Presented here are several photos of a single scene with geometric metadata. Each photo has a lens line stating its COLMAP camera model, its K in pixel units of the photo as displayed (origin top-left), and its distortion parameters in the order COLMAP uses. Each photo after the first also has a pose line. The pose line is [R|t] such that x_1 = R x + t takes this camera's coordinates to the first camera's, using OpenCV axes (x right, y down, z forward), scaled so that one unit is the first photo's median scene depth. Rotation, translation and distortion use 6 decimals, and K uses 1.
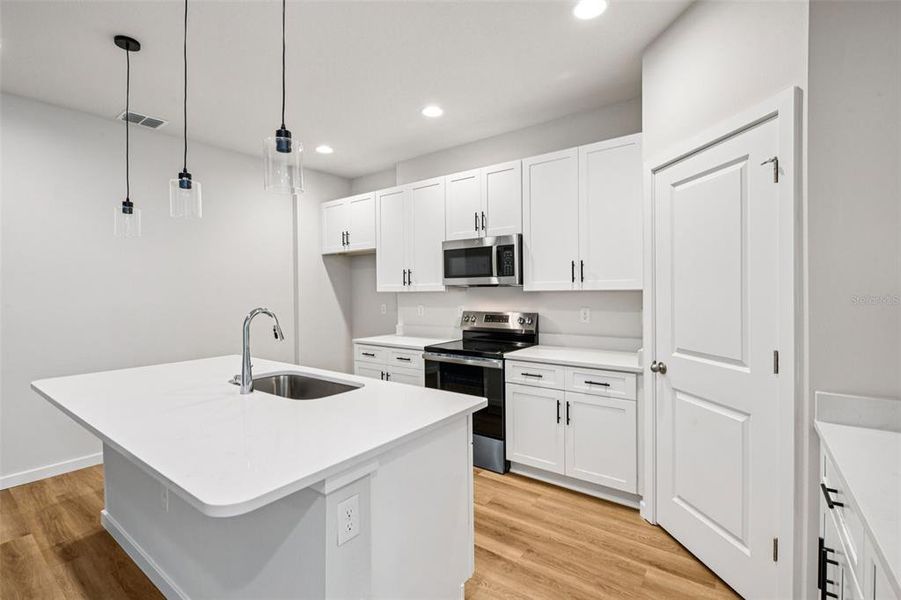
lens RADIAL K [[407.6, 0, 445.8], [0, 407.6, 295.3], [0, 0, 1]] dist [-0.006752, -0.001007]
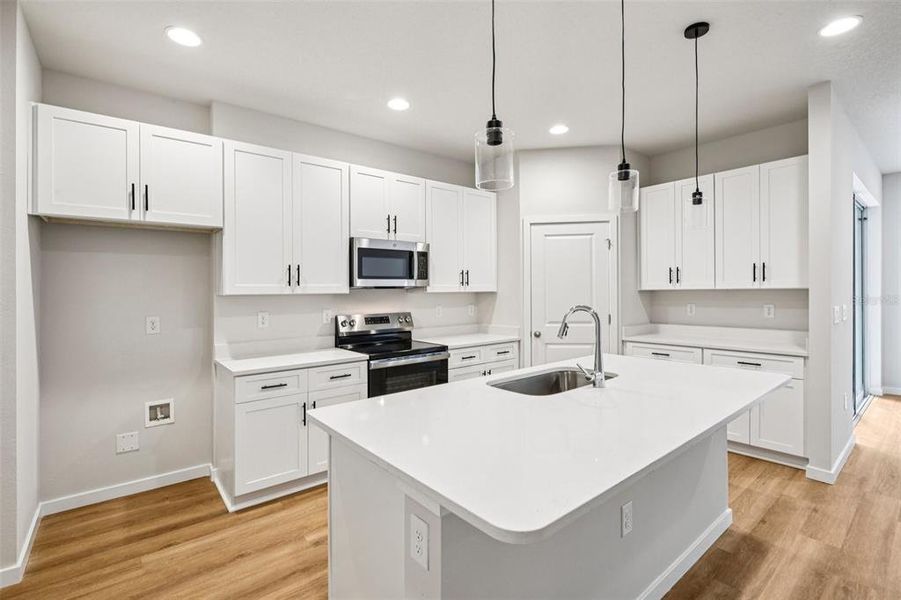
lens RADIAL K [[407.6, 0, 451.9], [0, 407.6, 293.3], [0, 0, 1]] dist [-0.006752, -0.001007]
pose [[0.243970, 0.000799, 0.969782, -0.924121], [0.019390, 0.999796, -0.005702, -0.000283], [-0.969589, 0.020195, 0.243904, 0.648014]]
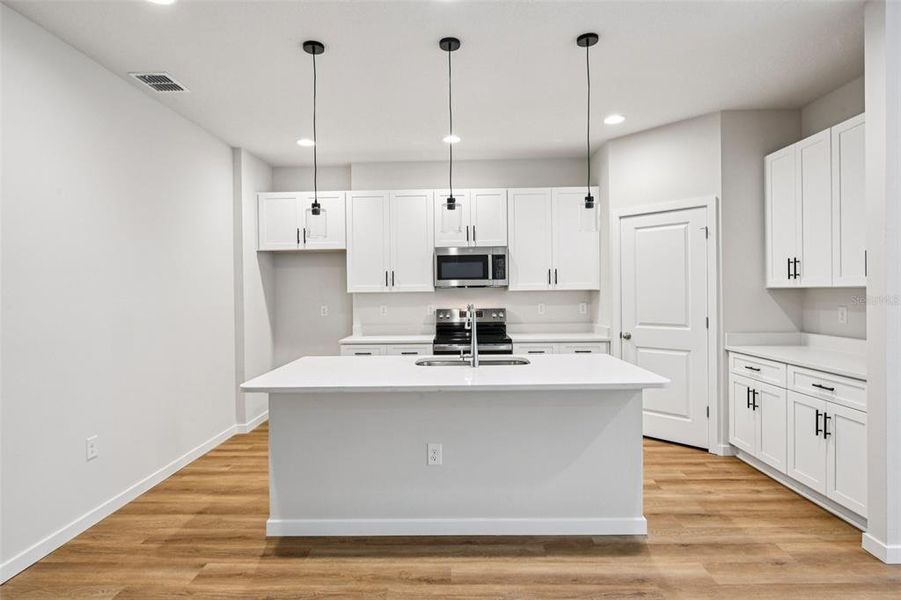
lens RADIAL K [[478.6, 0, 450.7], [0, 478.6, 293.3], [0, 0, 1]] dist [-0.006166, -0.002414]
pose [[0.813393, -0.005303, 0.581690, -0.842222], [0.011787, 0.999903, -0.007367, 0.006479], [-0.581595, 0.012848, 0.813377, -0.124244]]
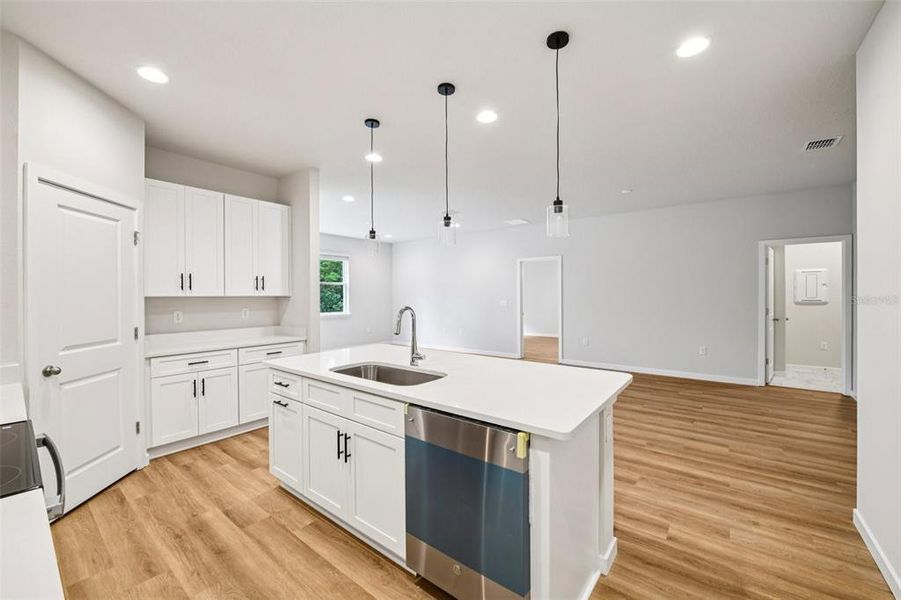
lens RADIAL K [[364.1, 0, 443.1], [0, 364.1, 298.4], [0, 0, 1]] dist [-0.018714, -0.000492]
pose [[-0.999117, 0.012211, 0.040199, -0.373434], [0.012982, 0.999736, 0.018975, -0.009987], [-0.039957, 0.019480, -0.999011, 1.315519]]
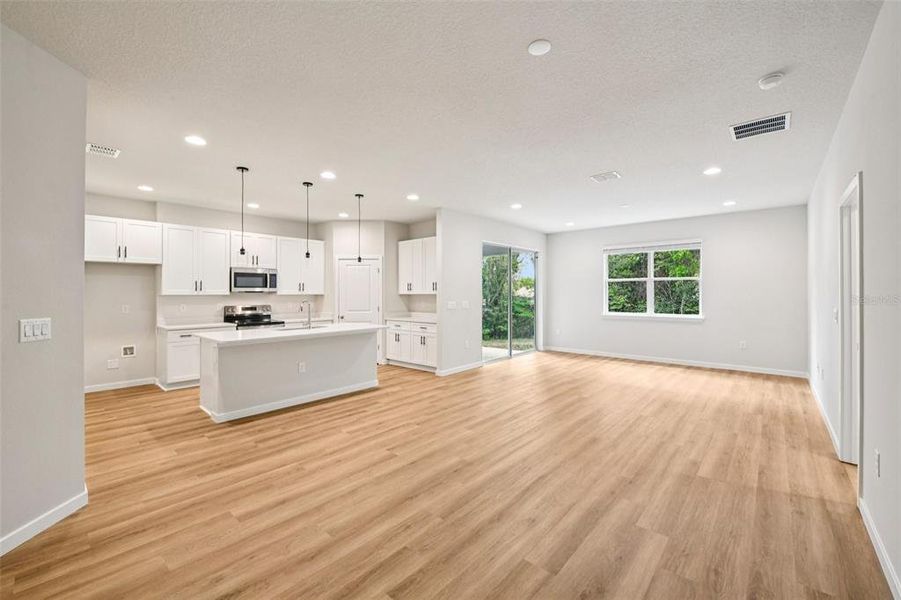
lens RADIAL K [[360.8, 0, 447.3], [0, 360.8, 297.5], [0, 0, 1]] dist [-0.022222, -0.000008]
pose [[0.089764, -0.001674, 0.995962, -1.707654], [0.011648, 0.999932, 0.000630, 0.014976], [-0.995895, 0.011544, 0.089778, -0.116786]]
